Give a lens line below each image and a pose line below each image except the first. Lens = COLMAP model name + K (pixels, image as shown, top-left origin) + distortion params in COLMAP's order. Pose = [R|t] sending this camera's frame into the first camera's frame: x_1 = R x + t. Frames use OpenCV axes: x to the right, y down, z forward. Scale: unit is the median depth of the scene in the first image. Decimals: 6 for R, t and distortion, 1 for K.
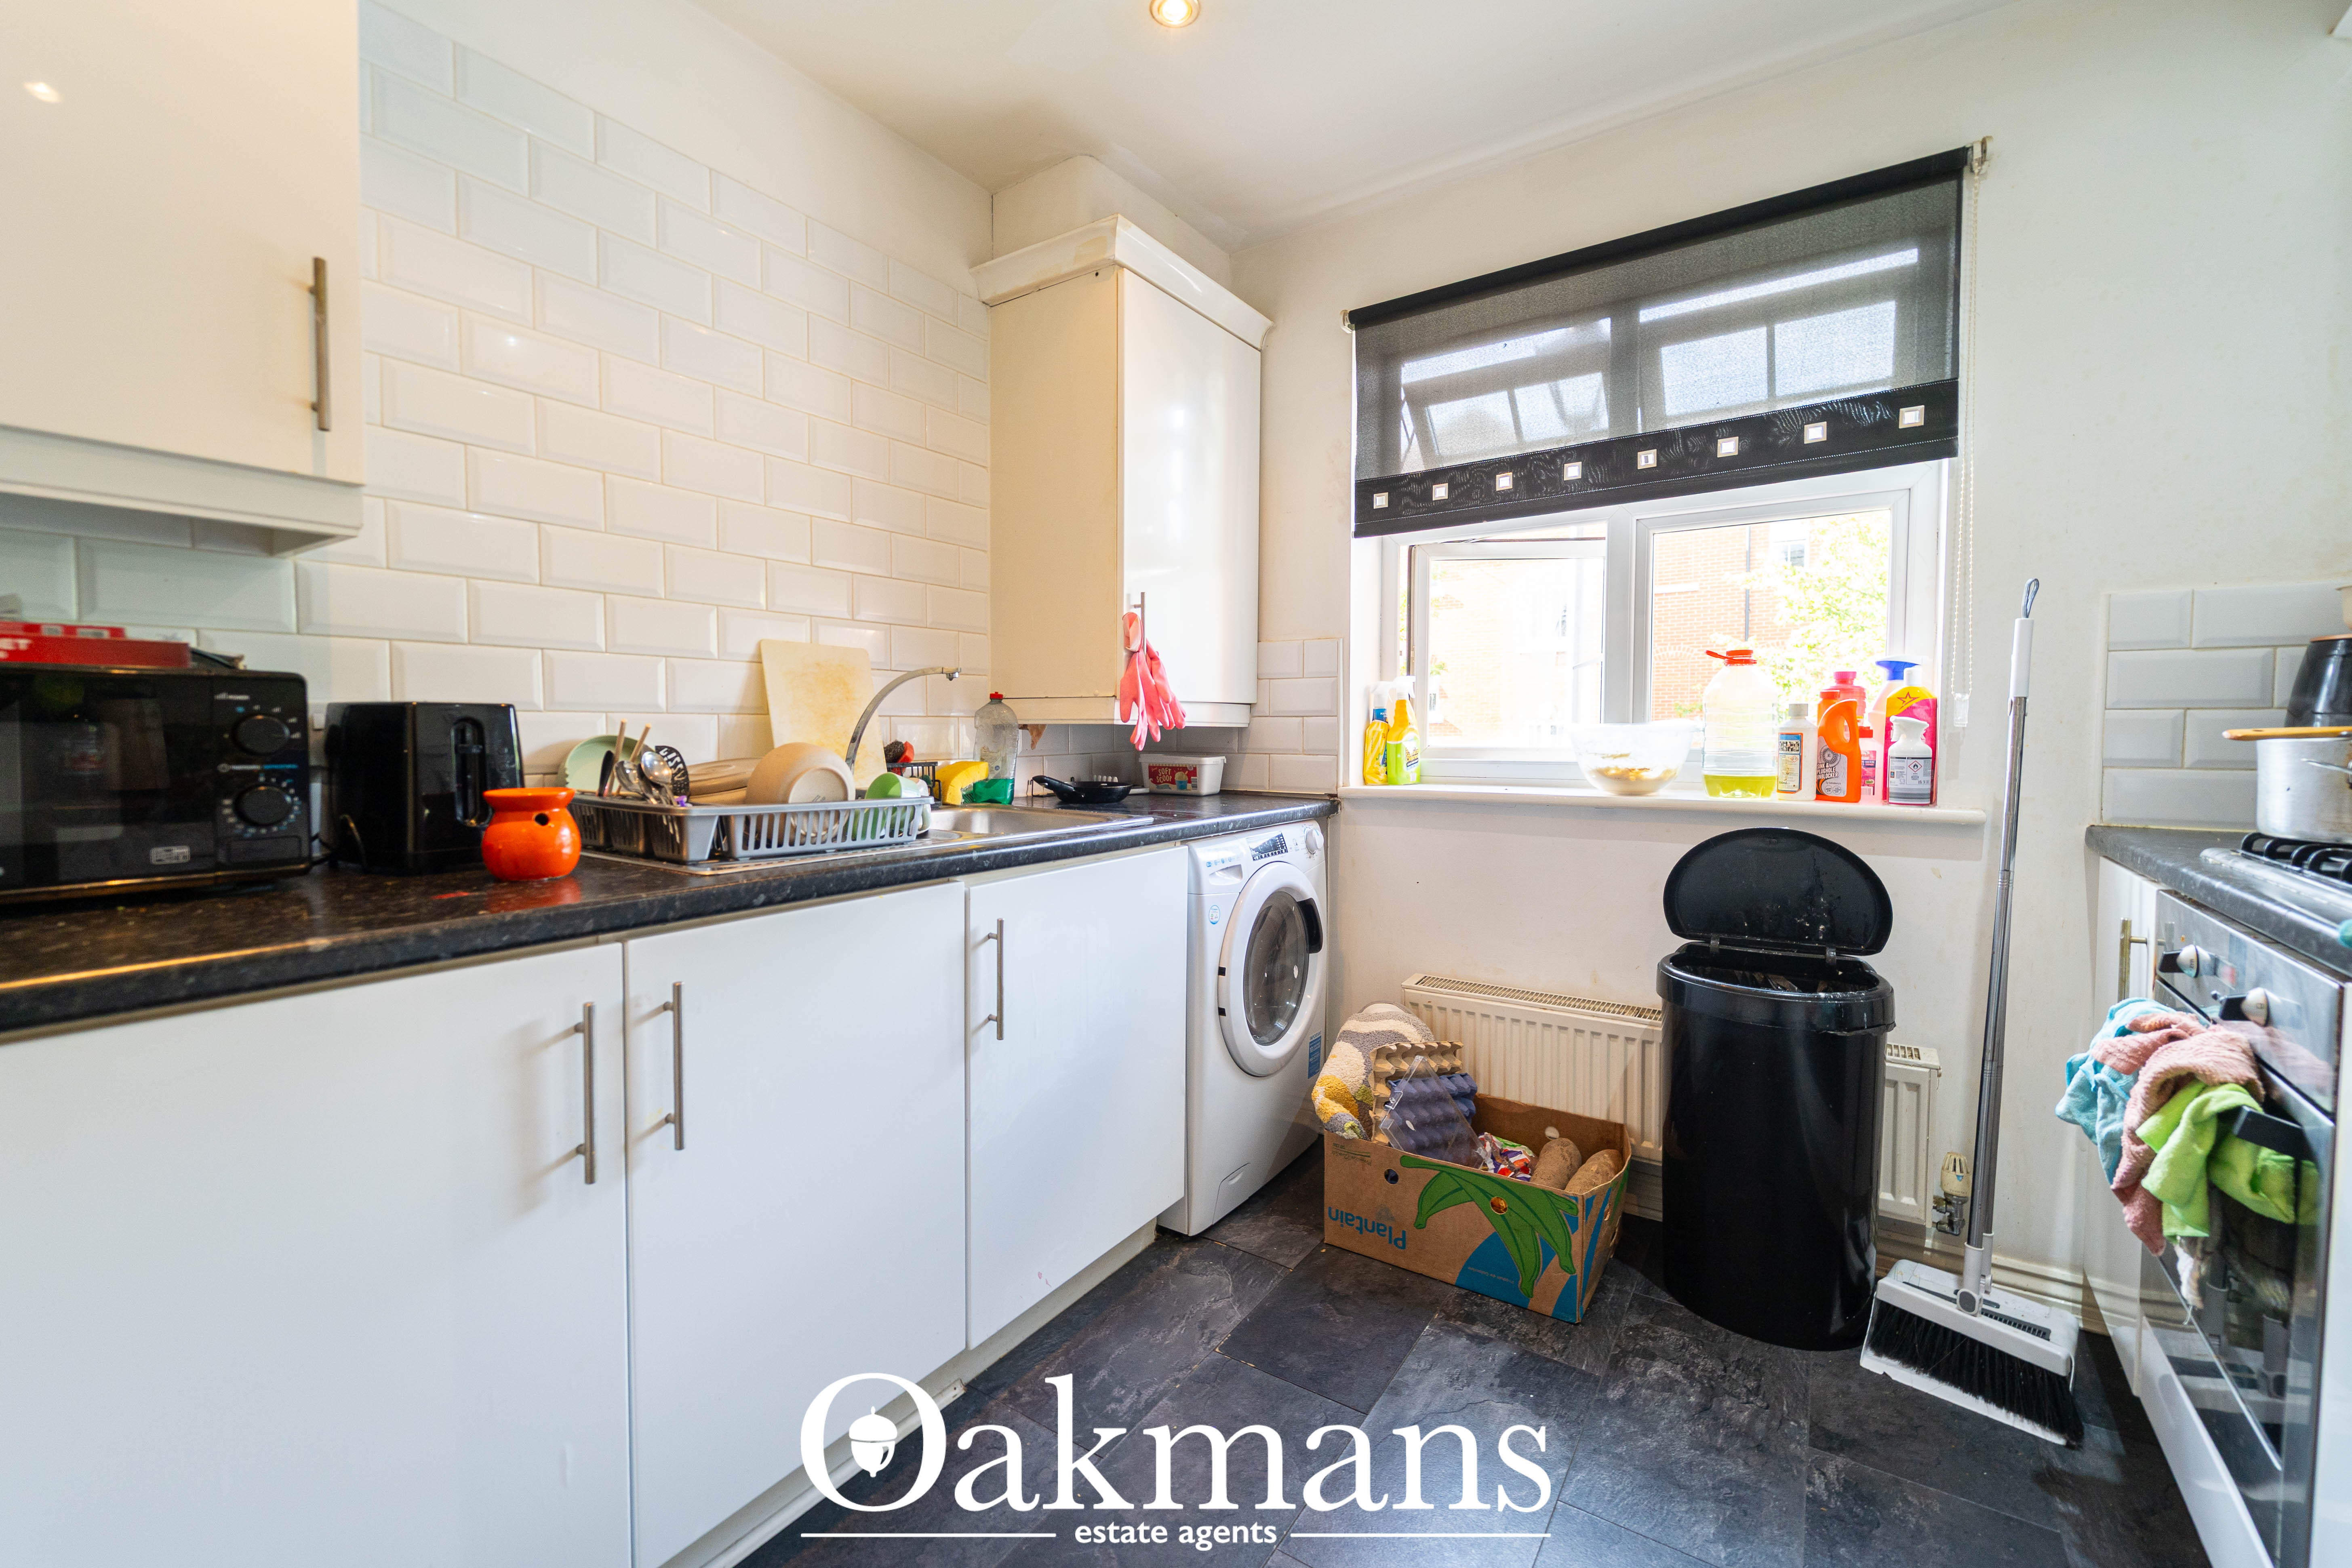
lens RADIAL K [[973.9, 0, 1177.0], [0, 973.9, 771.7], [0, 0, 1]] dist [-0.002635, -0.000648]
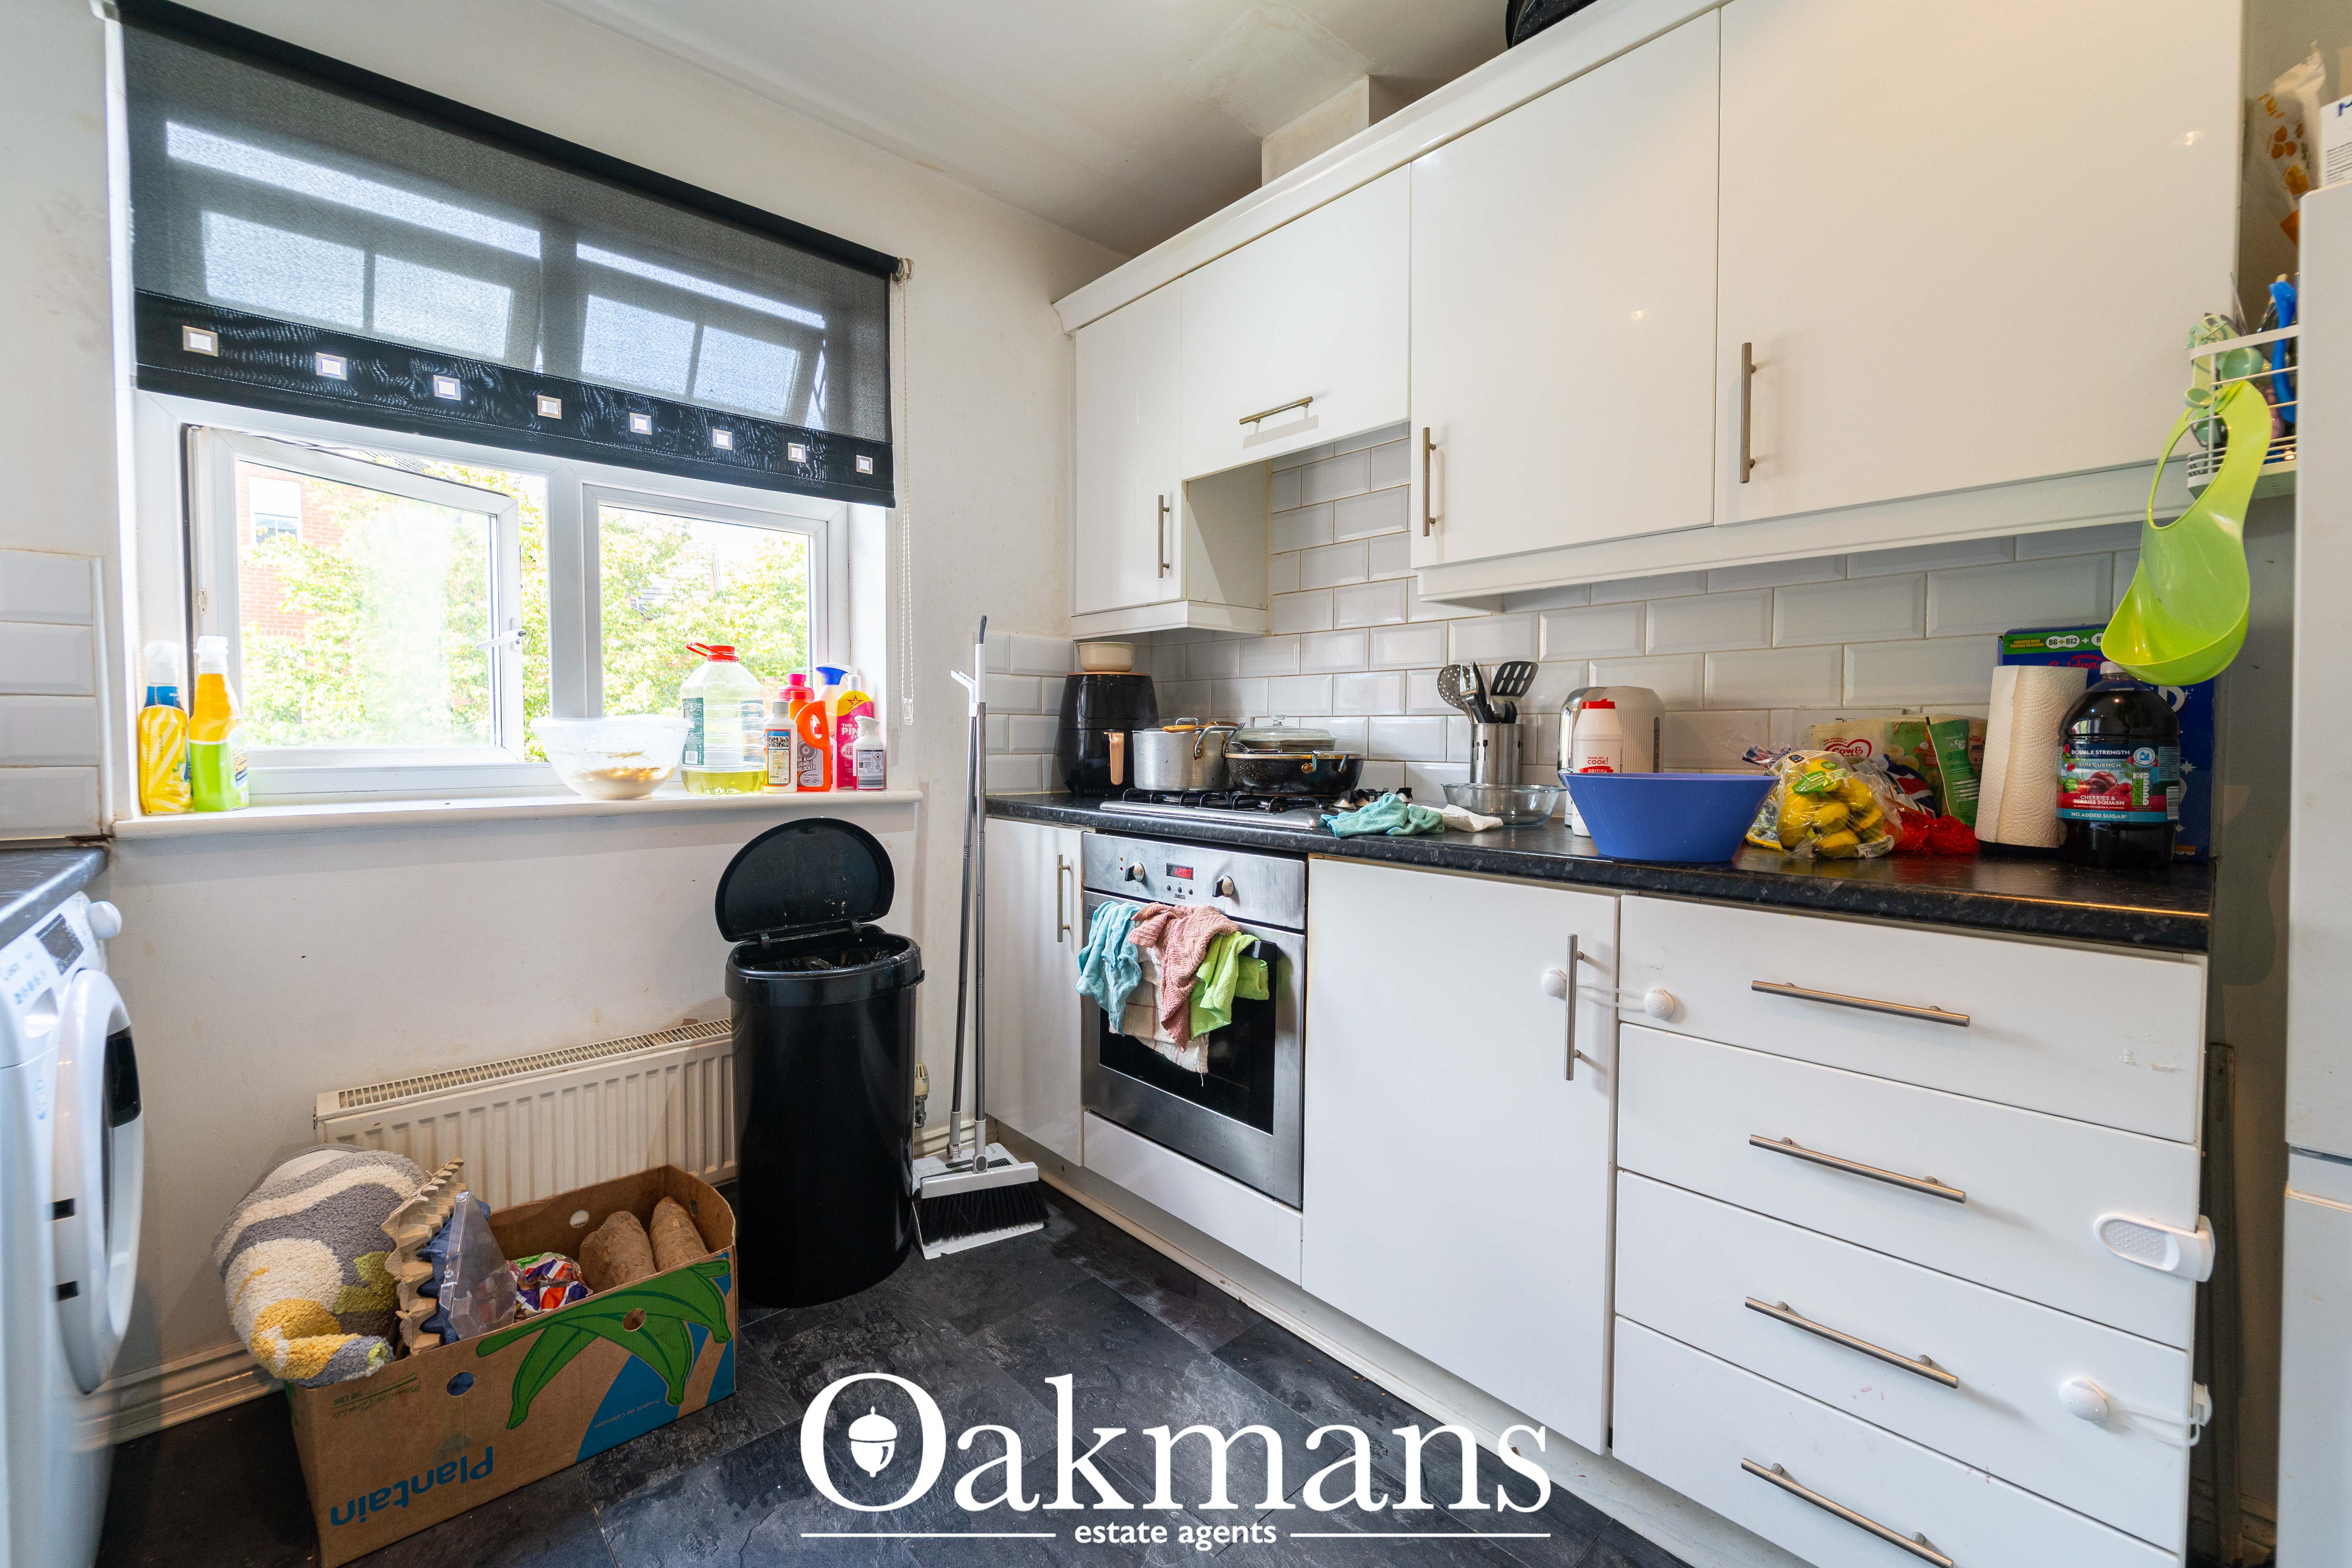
lens RADIAL K [[957.0, 0, 1162.3], [0, 957.0, 775.5], [0, 0, 1]] dist [0.009731, -0.004876]
pose [[0.235674, -0.039788, 0.971017, -0.281526], [0.038804, 0.998750, 0.031507, -0.006059], [-0.971057, 0.030254, 0.236924, 0.342208]]
